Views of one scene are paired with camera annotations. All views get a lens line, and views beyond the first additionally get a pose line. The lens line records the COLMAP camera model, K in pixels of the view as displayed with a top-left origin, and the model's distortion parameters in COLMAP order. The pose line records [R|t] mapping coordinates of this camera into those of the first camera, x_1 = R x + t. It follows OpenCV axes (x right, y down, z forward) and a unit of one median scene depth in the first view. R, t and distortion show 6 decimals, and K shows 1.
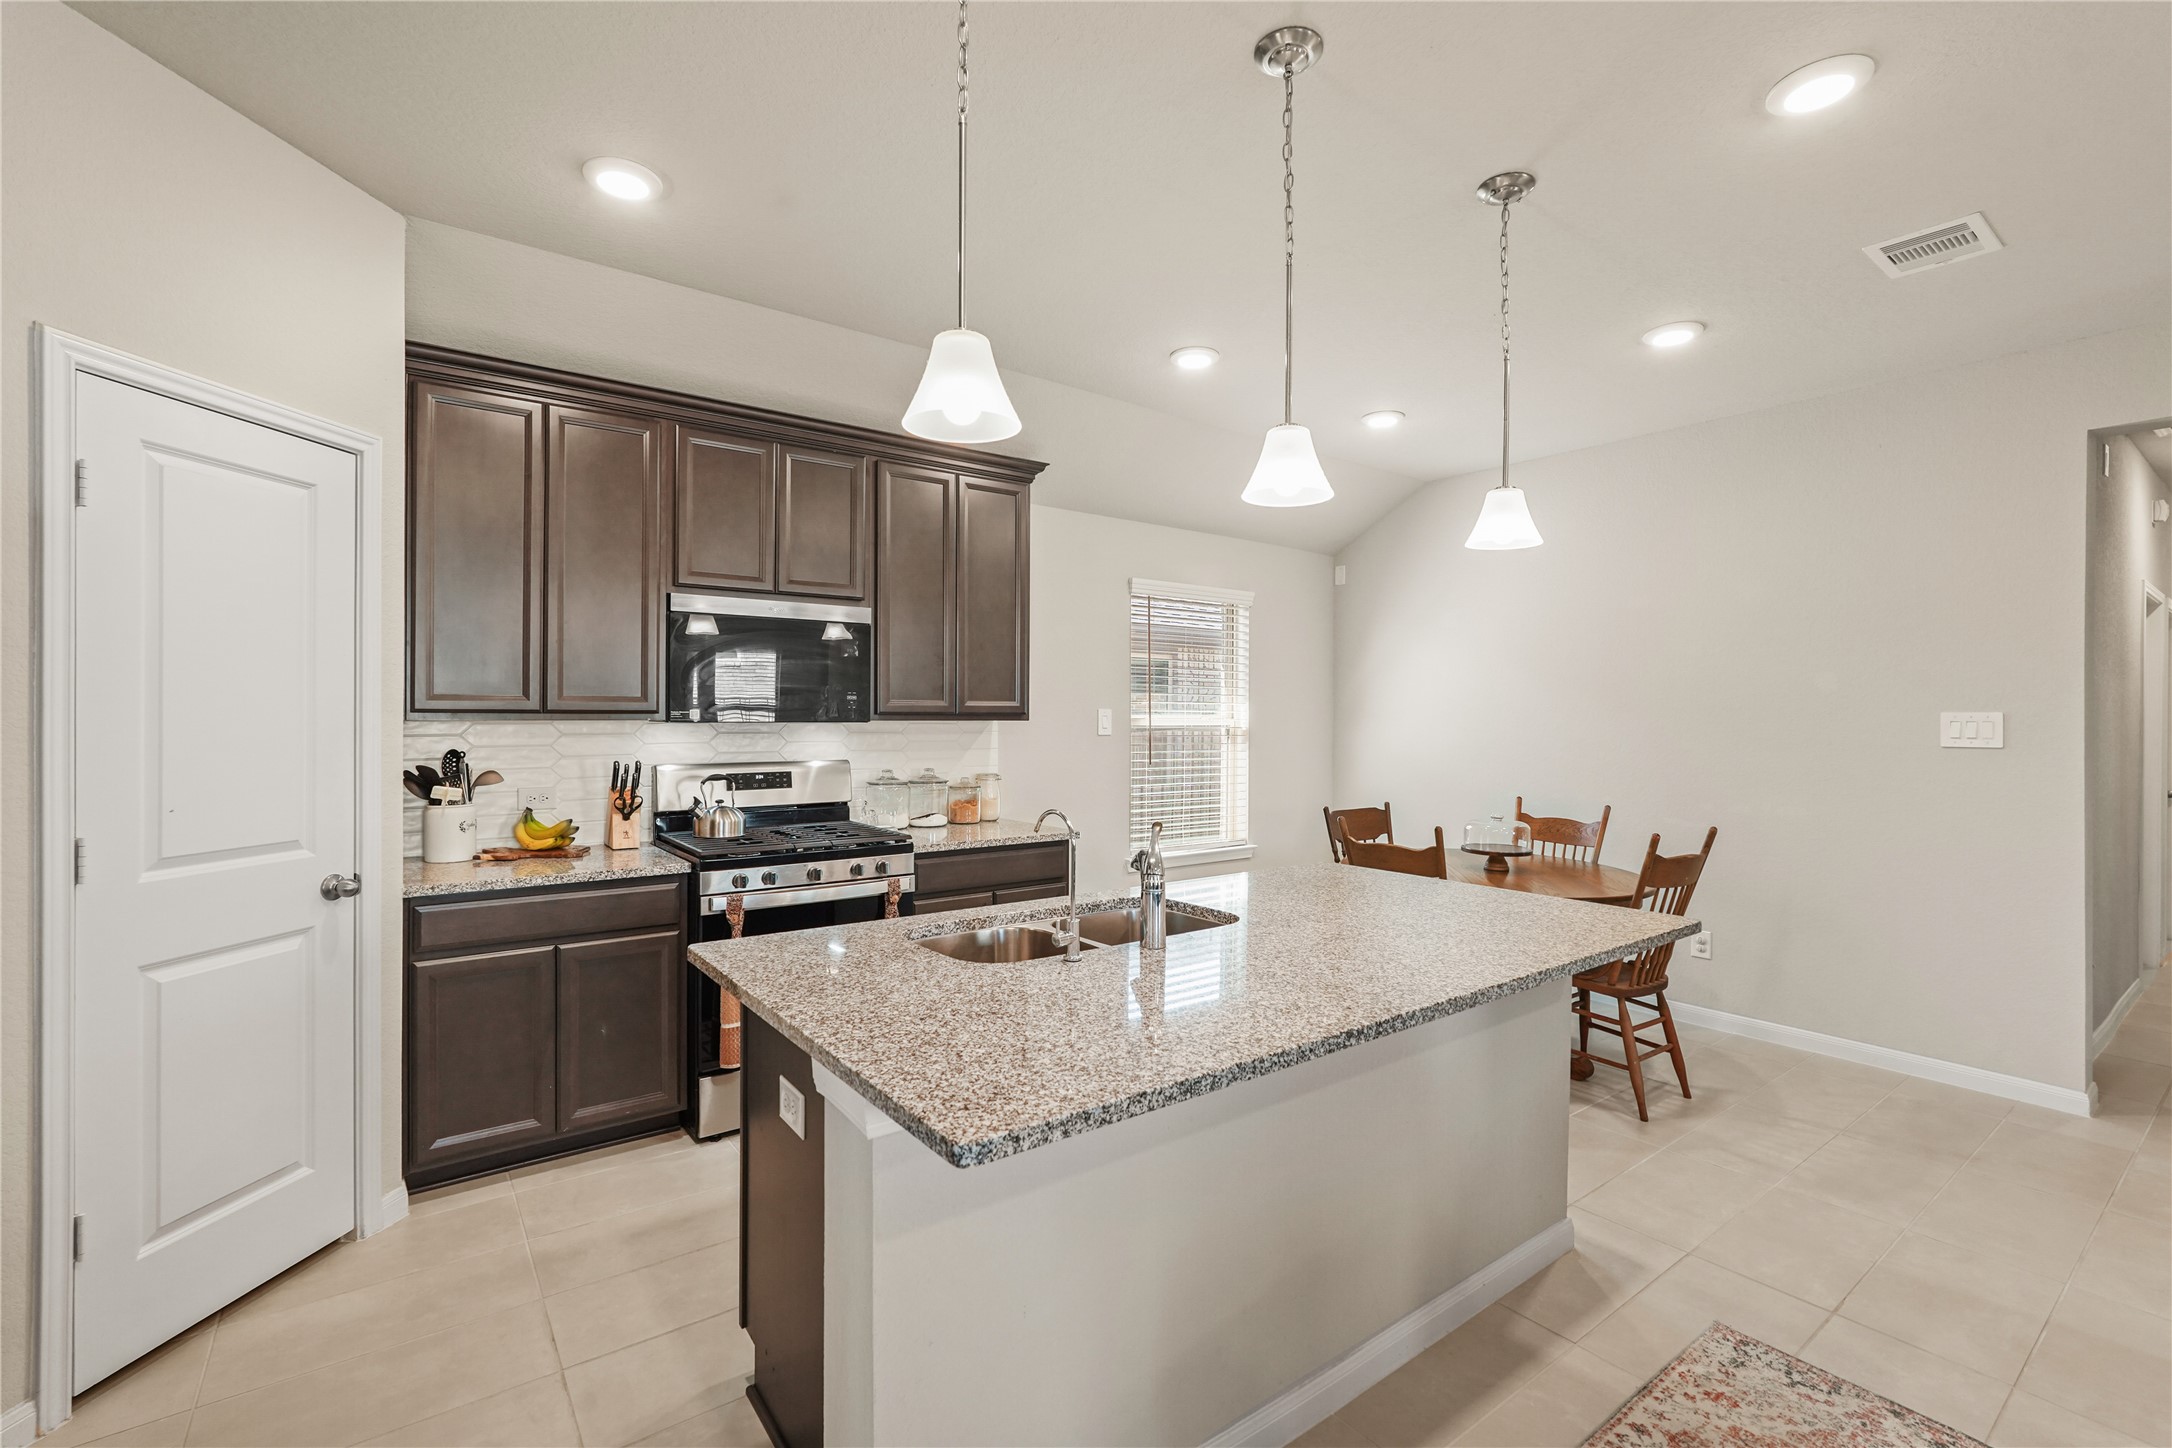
lens RADIAL K [[955.8, 0, 1076.0], [0, 955.8, 720.4], [0, 0, 1]] dist [-0.016033, 0.005444]
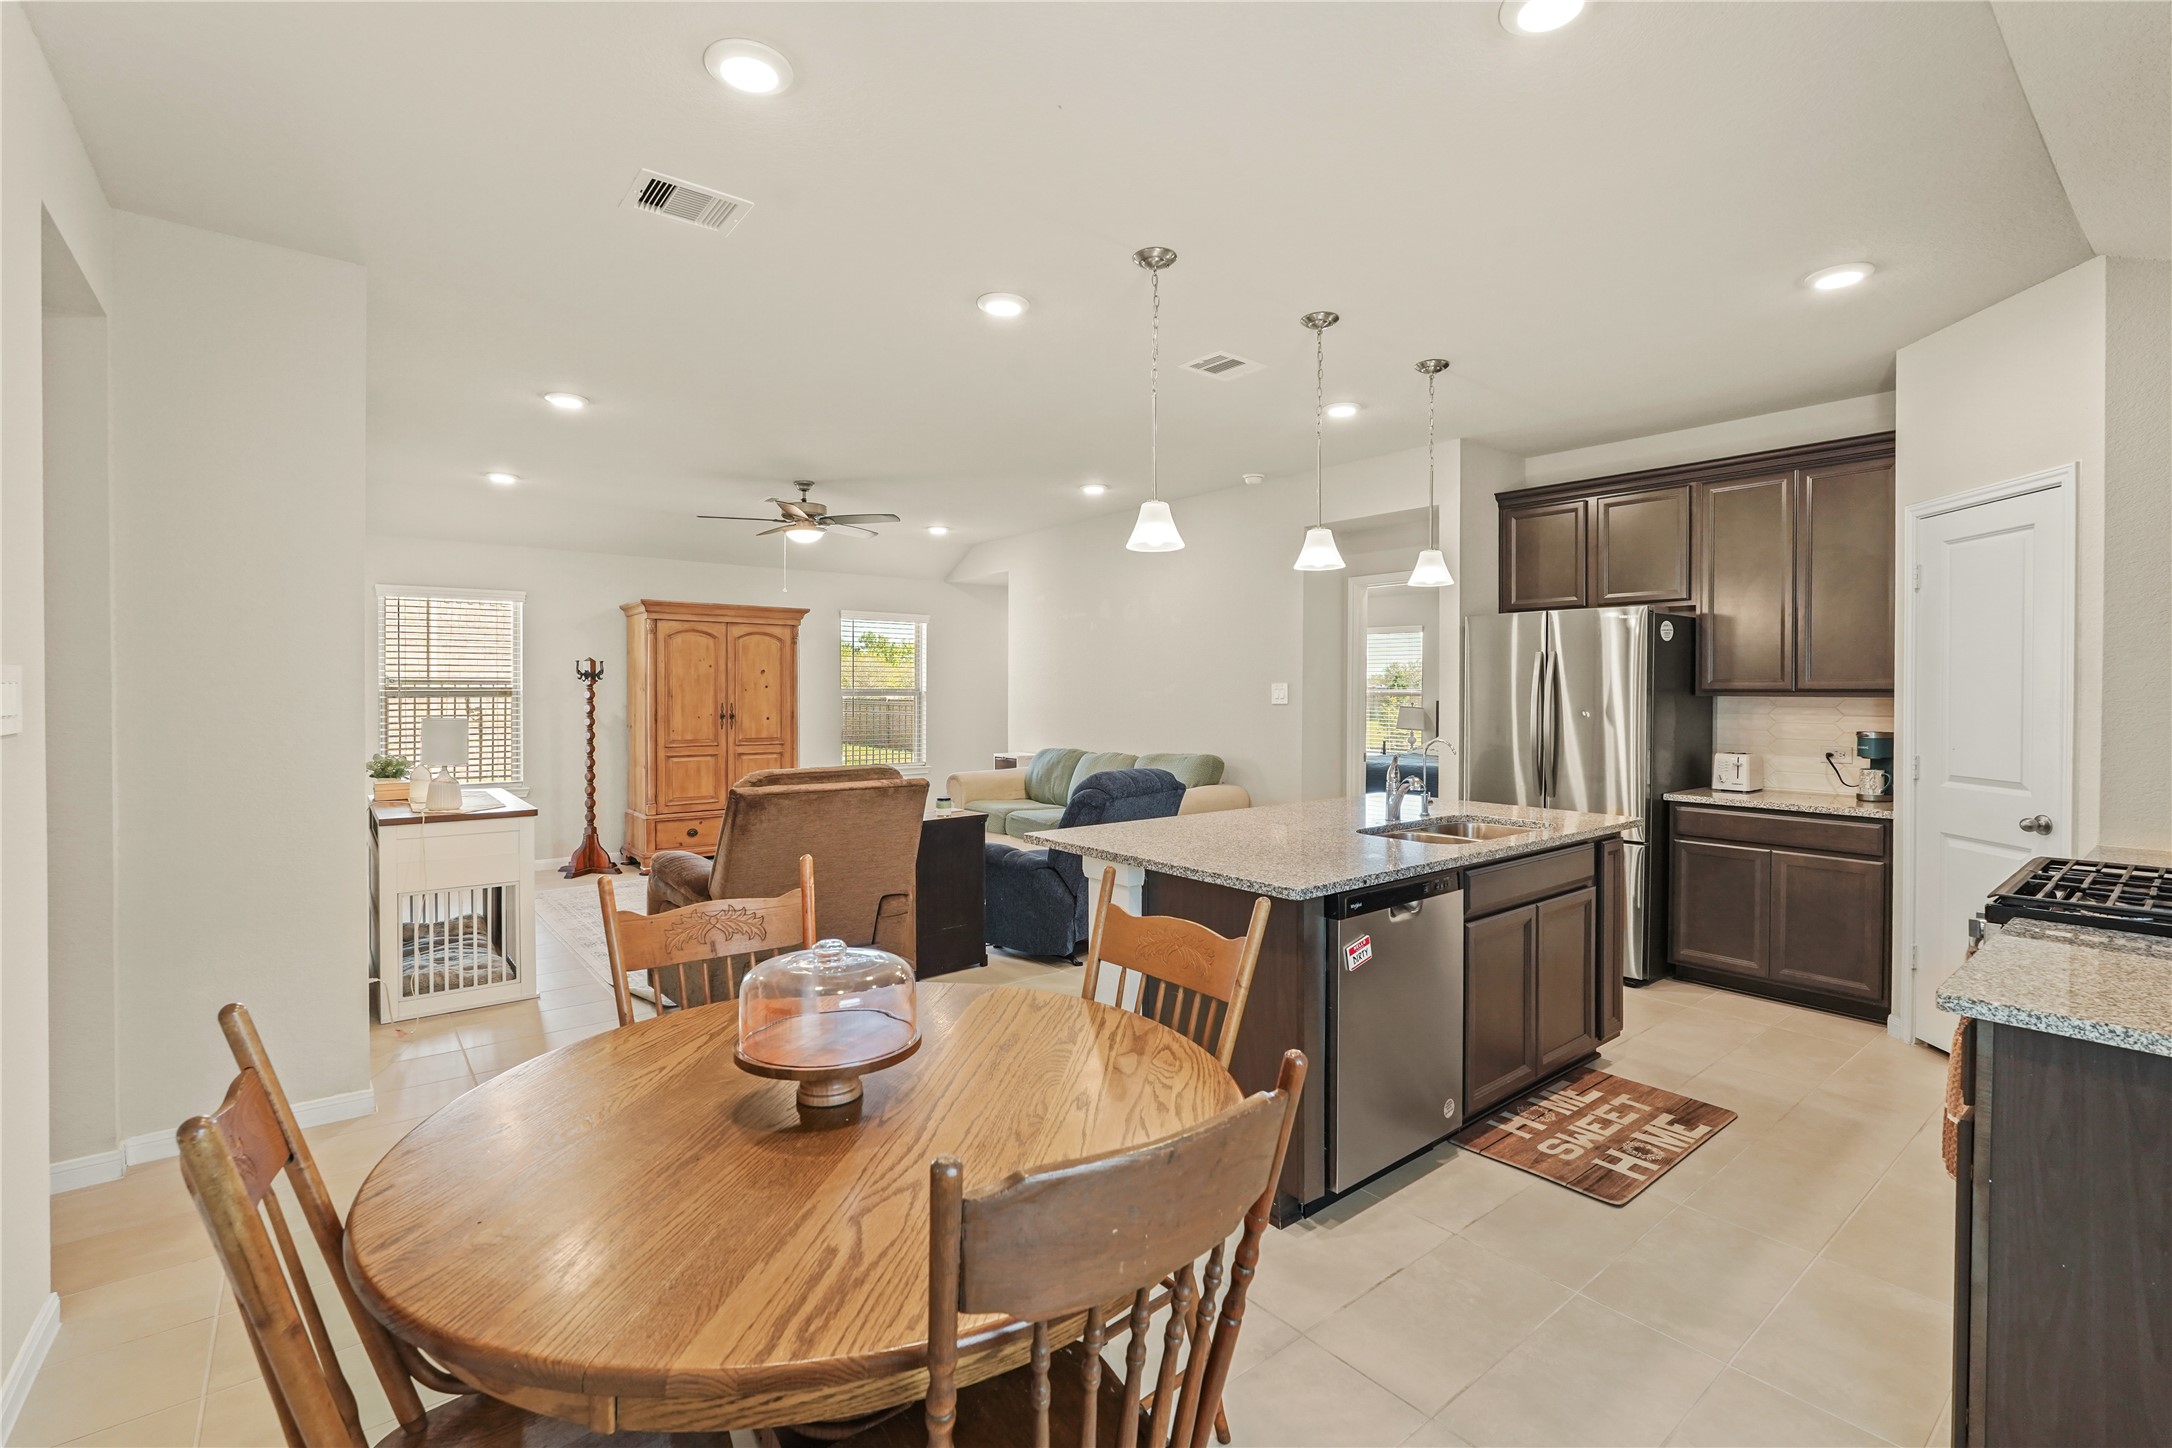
lens RADIAL K [[955.8, 0, 1088.5], [0, 955.8, 701.6], [0, 0, 1]] dist [-0.016033, 0.005444]
pose [[-0.999136, -0.008637, -0.040648, 0.435376], [-0.009242, 0.999849, 0.014723, -0.001139], [0.040515, 0.015086, -0.999065, 1.659607]]
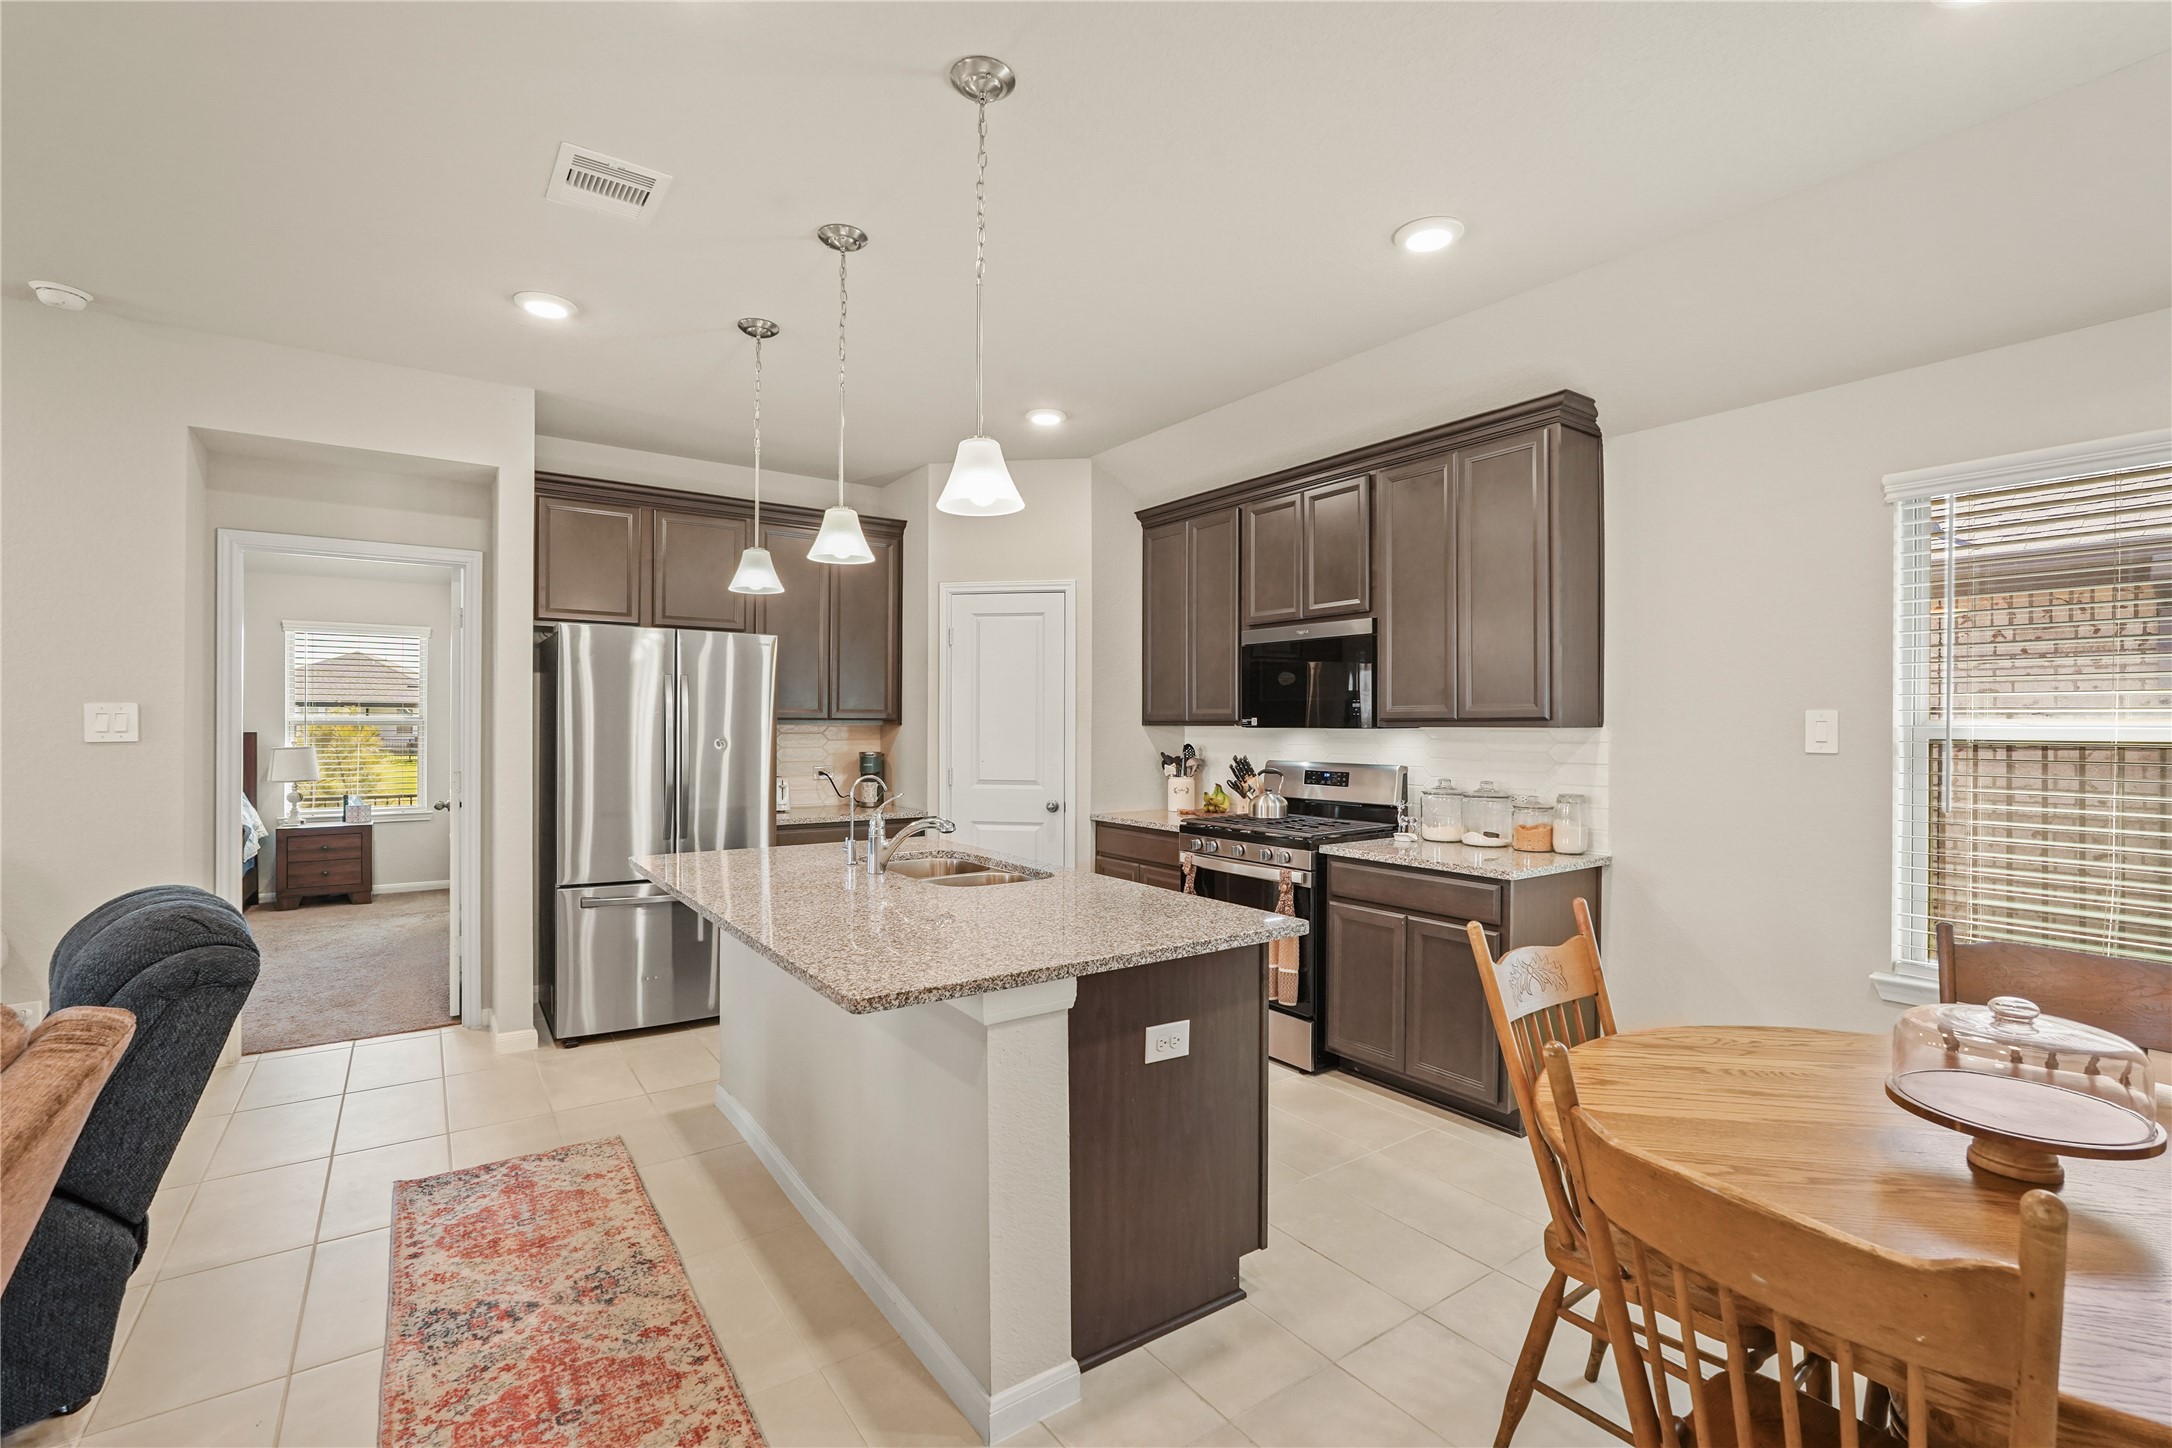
lens RADIAL K [[955.8, 0, 1087.3], [0, 955.8, 726.1], [0, 0, 1]] dist [-0.016033, 0.005444]
pose [[-0.020842, -0.002370, -0.999780, 0.949968], [-0.008108, 0.999965, -0.002202, 0.005183], [0.999750, 0.008060, -0.020861, 0.824682]]
